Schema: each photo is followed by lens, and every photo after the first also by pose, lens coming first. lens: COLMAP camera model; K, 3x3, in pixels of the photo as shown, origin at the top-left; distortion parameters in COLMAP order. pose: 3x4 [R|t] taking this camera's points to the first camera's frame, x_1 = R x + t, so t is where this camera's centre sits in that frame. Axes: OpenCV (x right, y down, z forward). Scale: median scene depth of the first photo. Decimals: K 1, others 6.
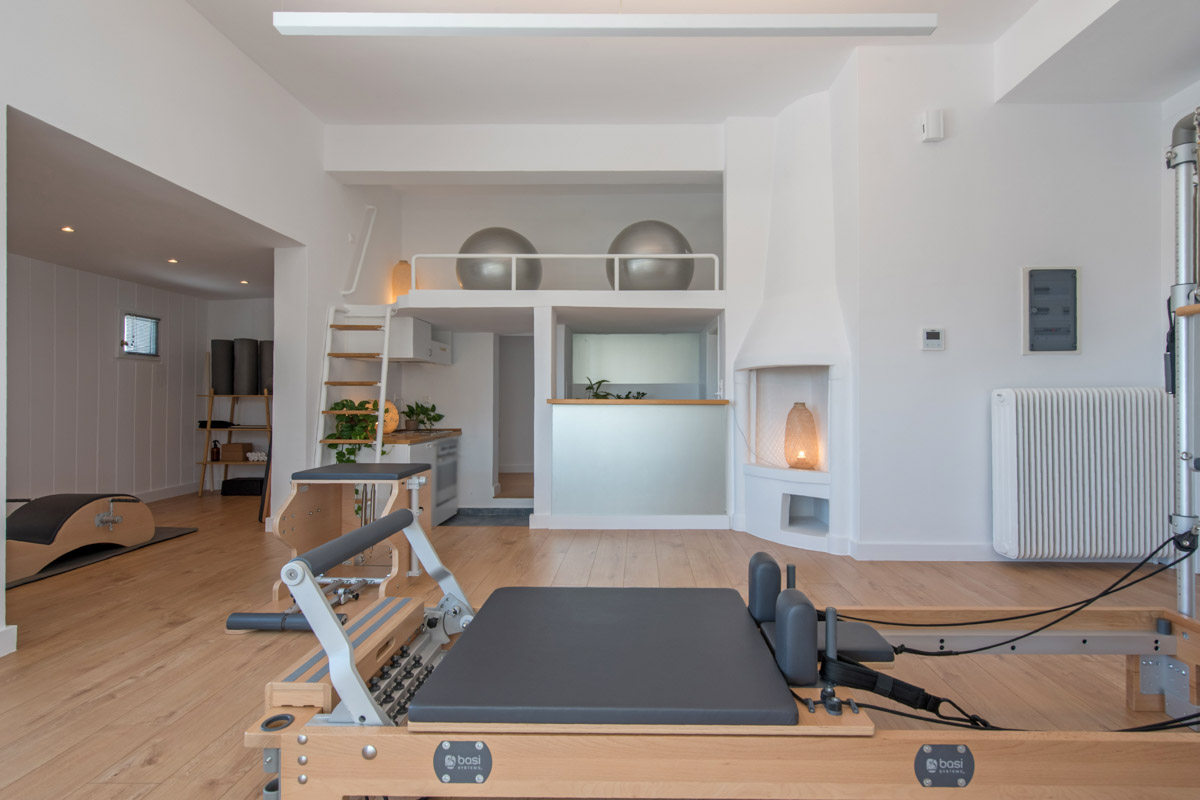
lens RADIAL K [[538.0, 0, 635.4], [0, 538.0, 401.5], [0, 0, 1]] dist [0.015789, -0.002436]
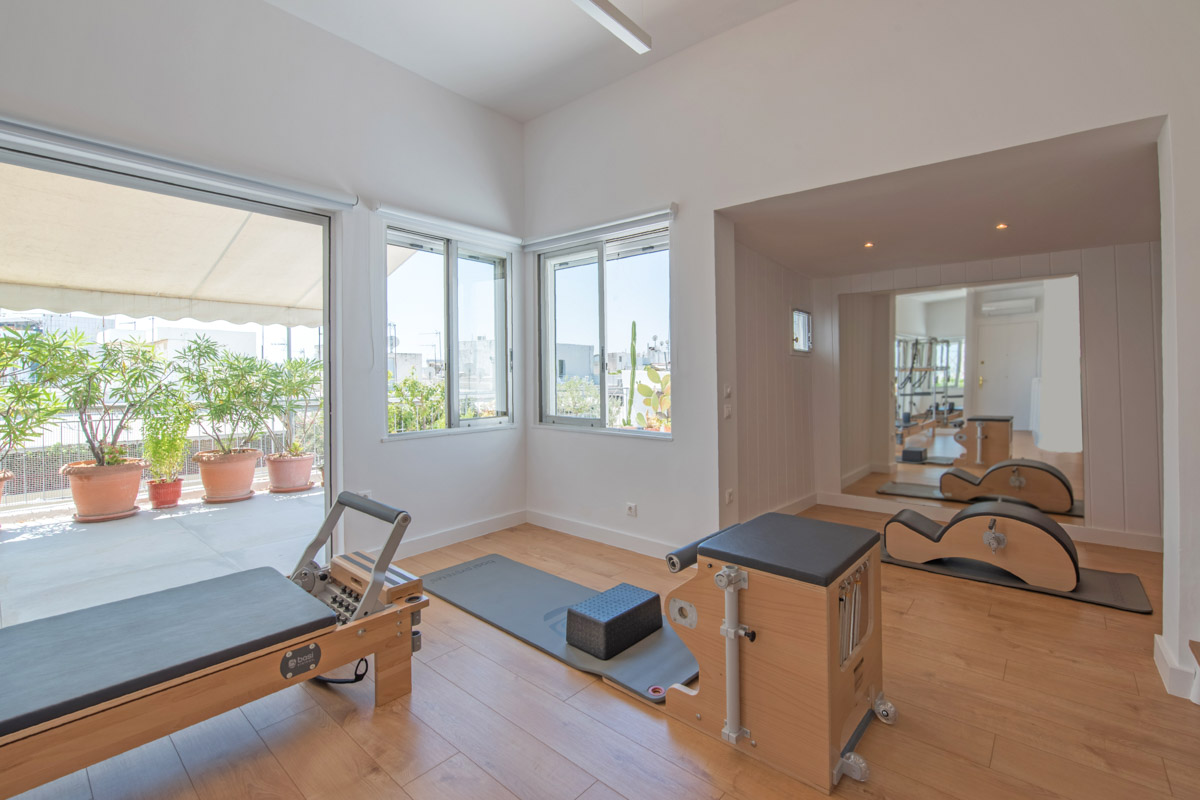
lens RADIAL K [[531.6, 0, 643.0], [0, 531.6, 372.0], [0, 0, 1]] dist [-0.017513, 0.000883]
pose [[-0.622799, -0.001772, -0.782380, 0.067206], [0.000905, 0.999995, -0.002985, -0.047836], [0.782381, -0.002568, -0.622794, 0.856514]]
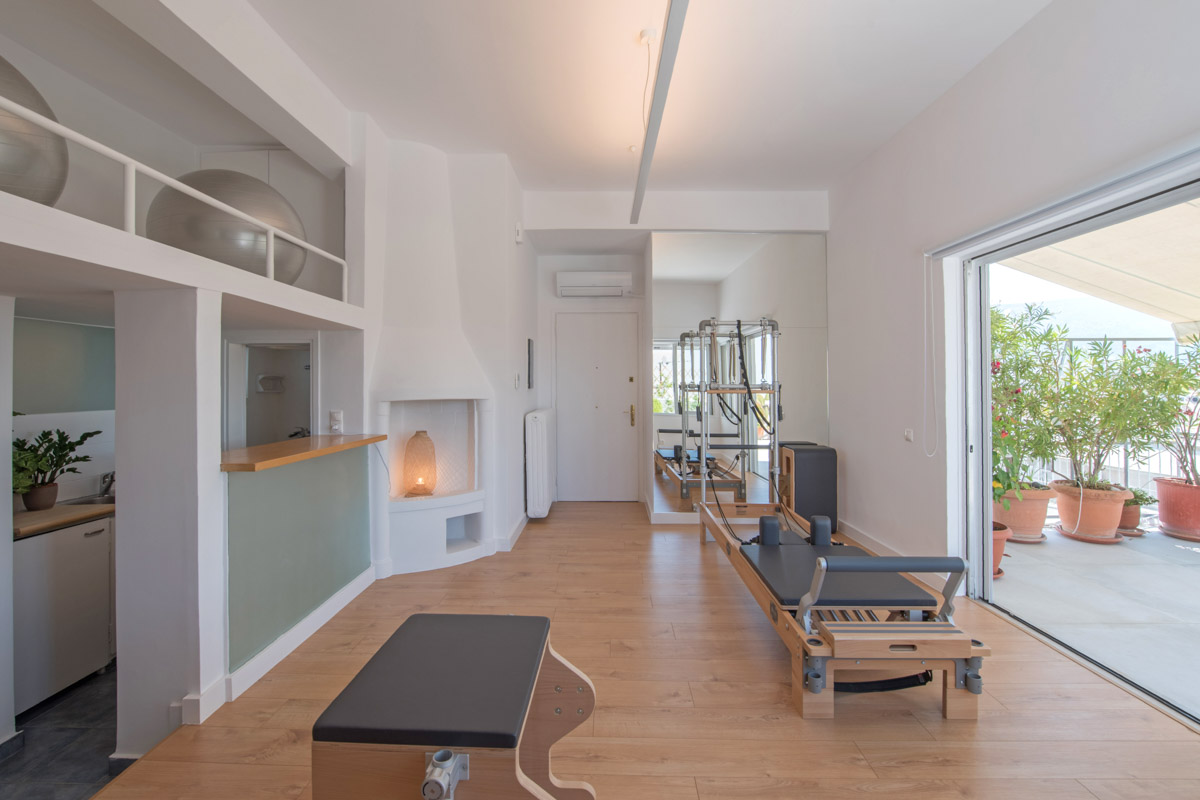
lens RADIAL K [[528.0, 0, 591.1], [0, 528.0, 389.7], [0, 0, 1]] dist [-0.002631, 0.001061]
pose [[0.029241, -0.010211, 0.999520, -0.655658], [-0.001292, 0.999947, 0.010253, -0.082604], [-0.999572, -0.001591, 0.029227, 0.595236]]
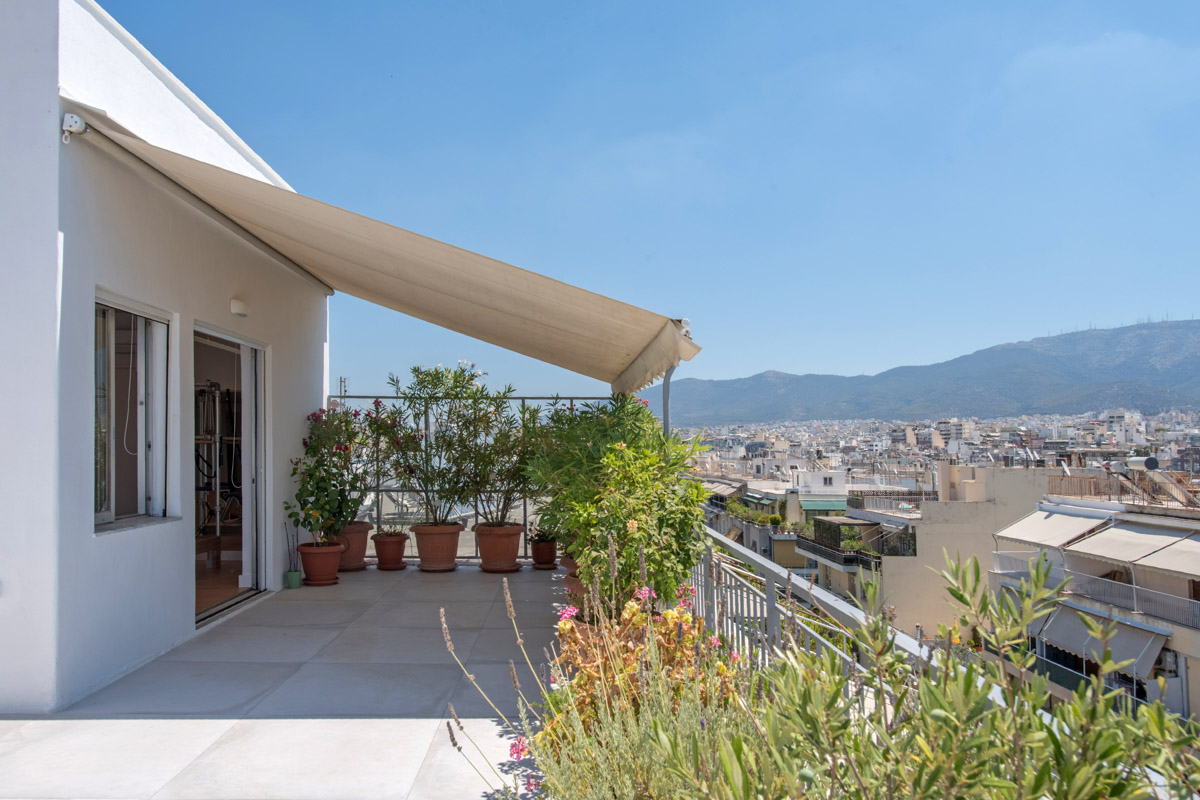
lens RADIAL K [[858.6, 0, 597.2], [0, 858.6, 412.5], [0, 0, 1]] dist [-0.013667, 0.029909]
pose [[-0.045728, 0.035806, 0.998312, -1.777216], [-0.009825, 0.999293, -0.036291, -0.078254], [-0.998906, -0.011468, -0.045343, -0.602384]]
